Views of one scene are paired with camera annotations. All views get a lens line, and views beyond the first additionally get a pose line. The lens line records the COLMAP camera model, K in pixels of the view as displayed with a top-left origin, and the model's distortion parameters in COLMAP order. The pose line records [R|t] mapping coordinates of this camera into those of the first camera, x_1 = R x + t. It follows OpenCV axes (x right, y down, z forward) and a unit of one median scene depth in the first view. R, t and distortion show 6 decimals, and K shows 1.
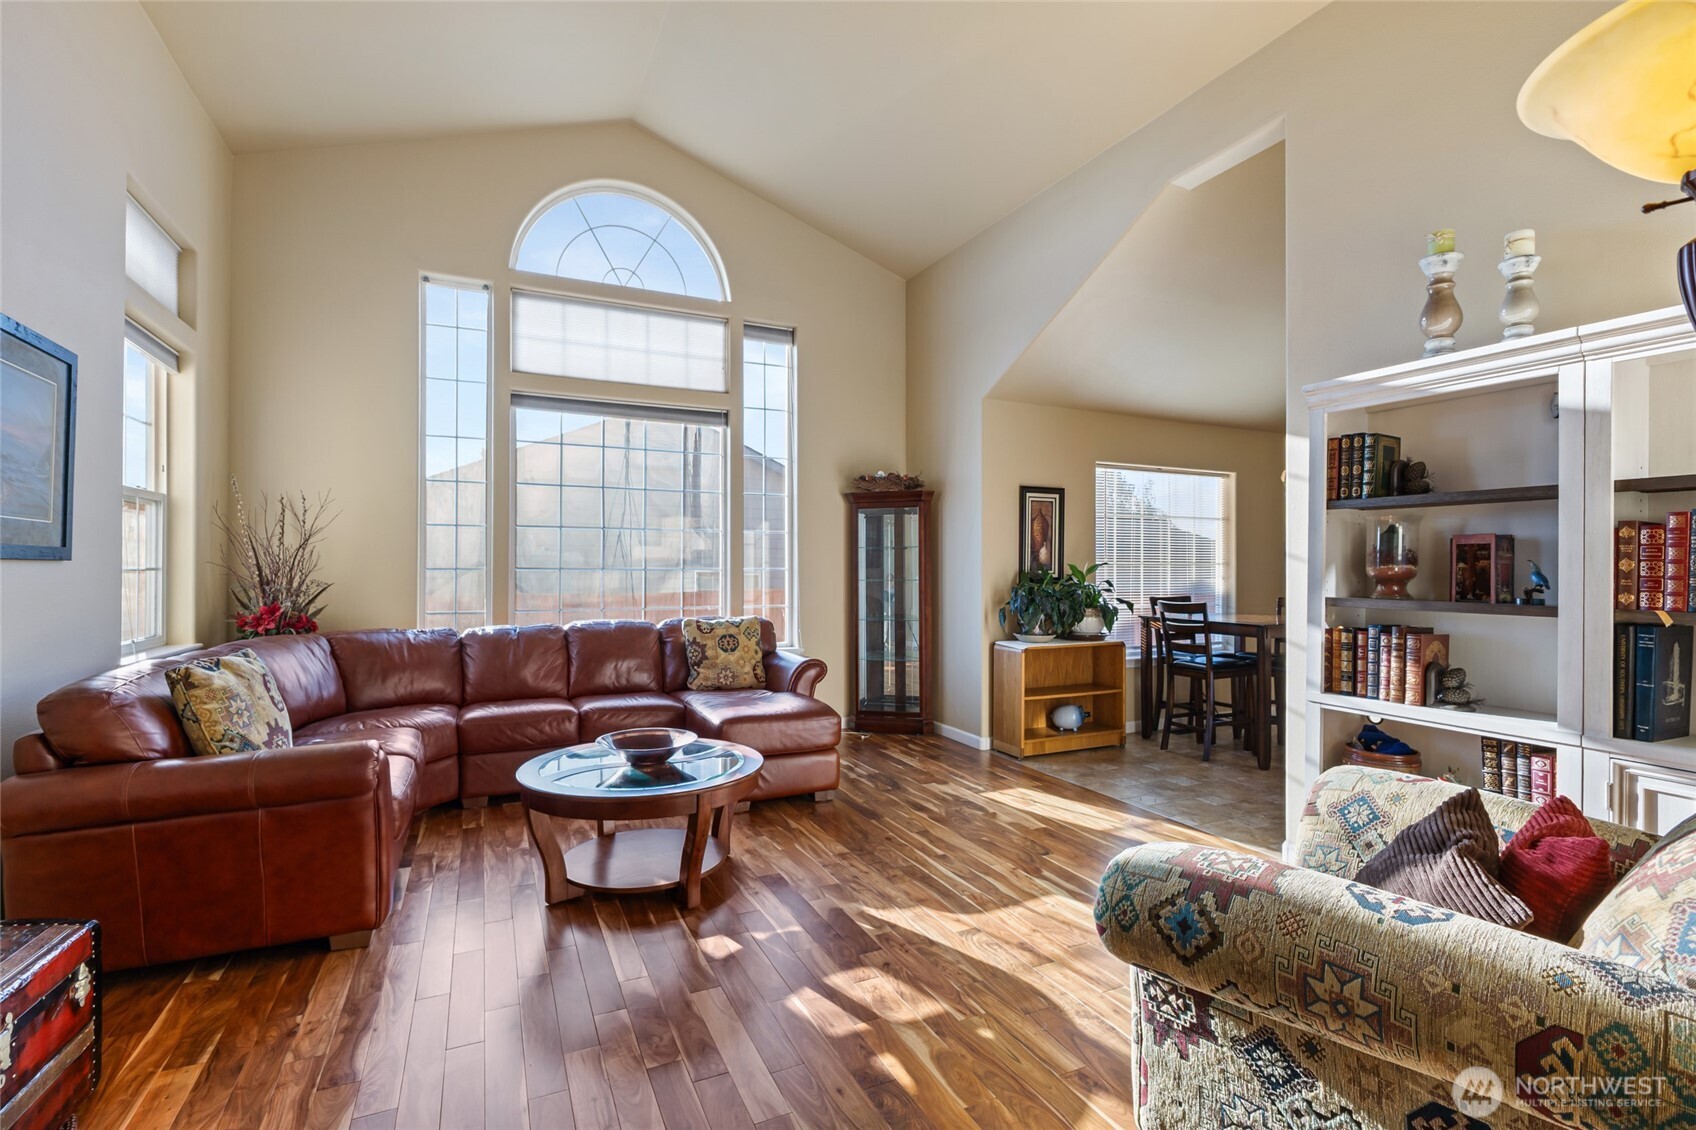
lens RADIAL K [[779.1, 0, 843.8], [0, 779.1, 568.3], [0, 0, 1]] dist [0.003786, -0.003837]
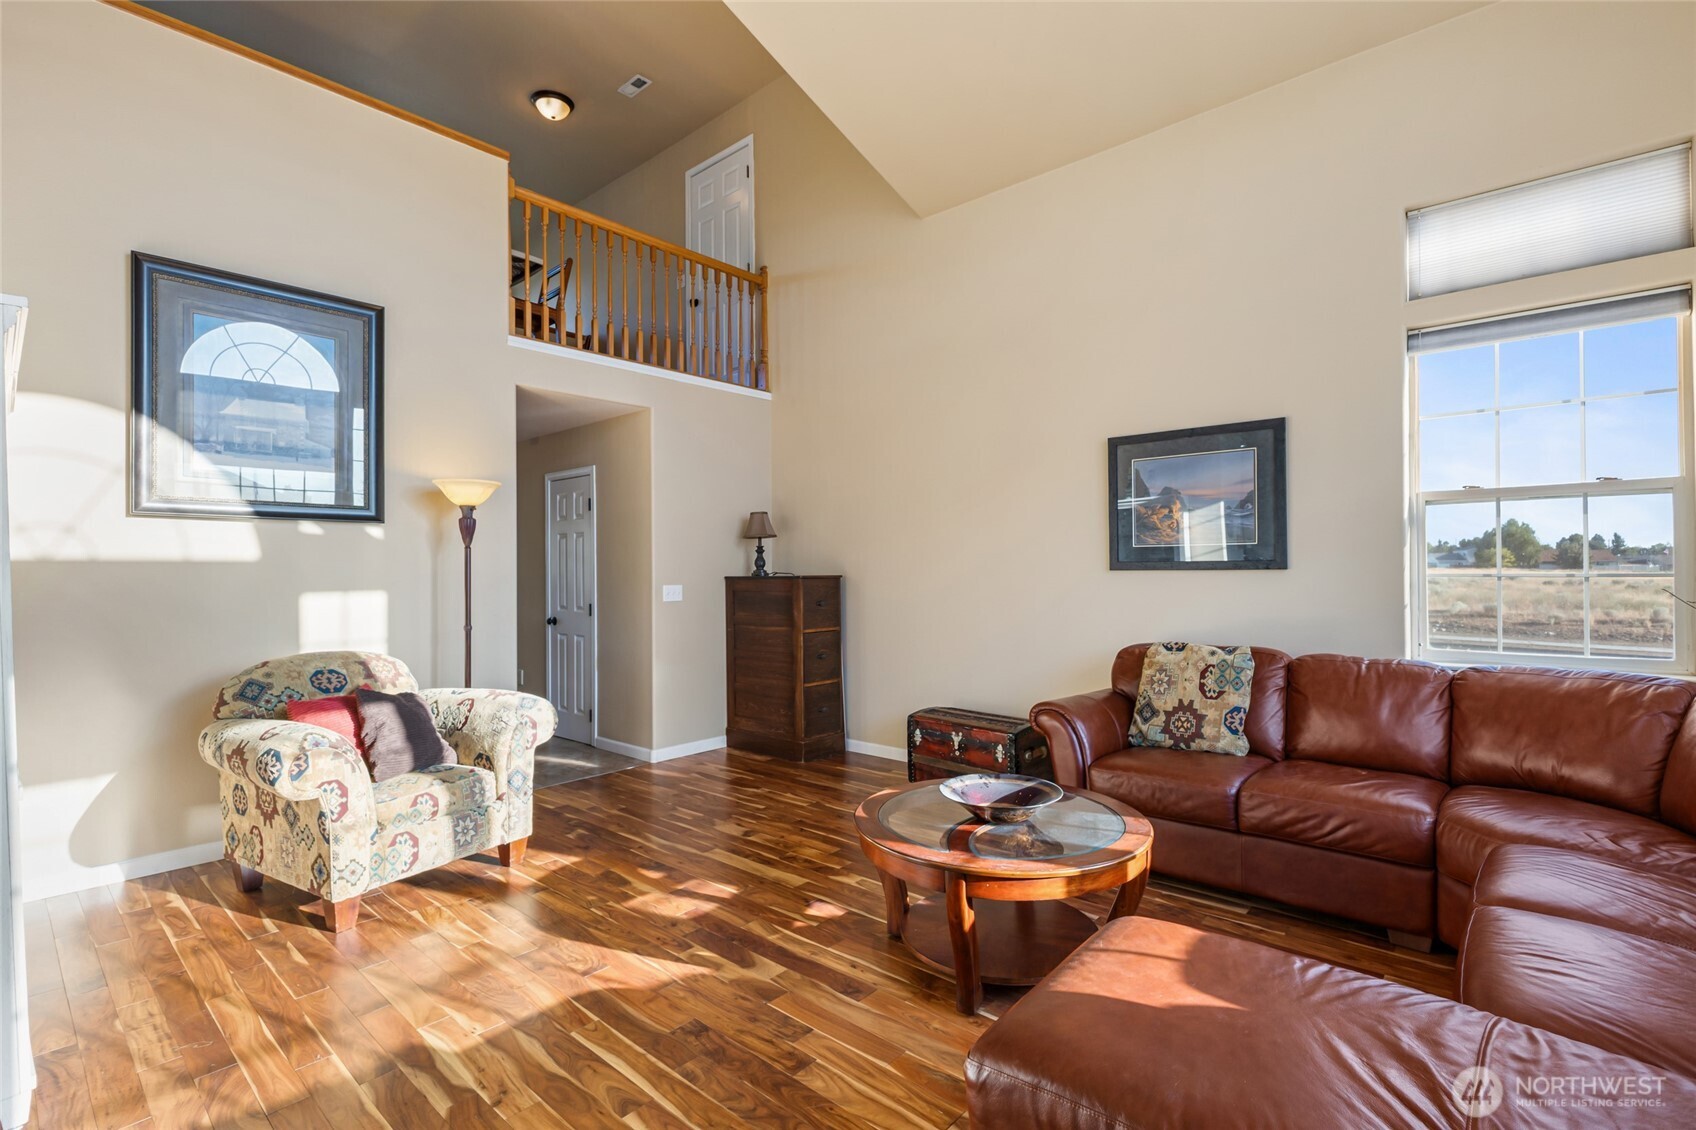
lens RADIAL K [[779.1, 0, 840.6], [0, 779.1, 565.4], [0, 0, 1]] dist [0.003786, -0.003837]
pose [[-0.919966, 0.006612, -0.391943, 0.235515], [0.013429, 0.999802, -0.014654, -0.002071], [0.391769, -0.018745, -0.919873, 1.849800]]
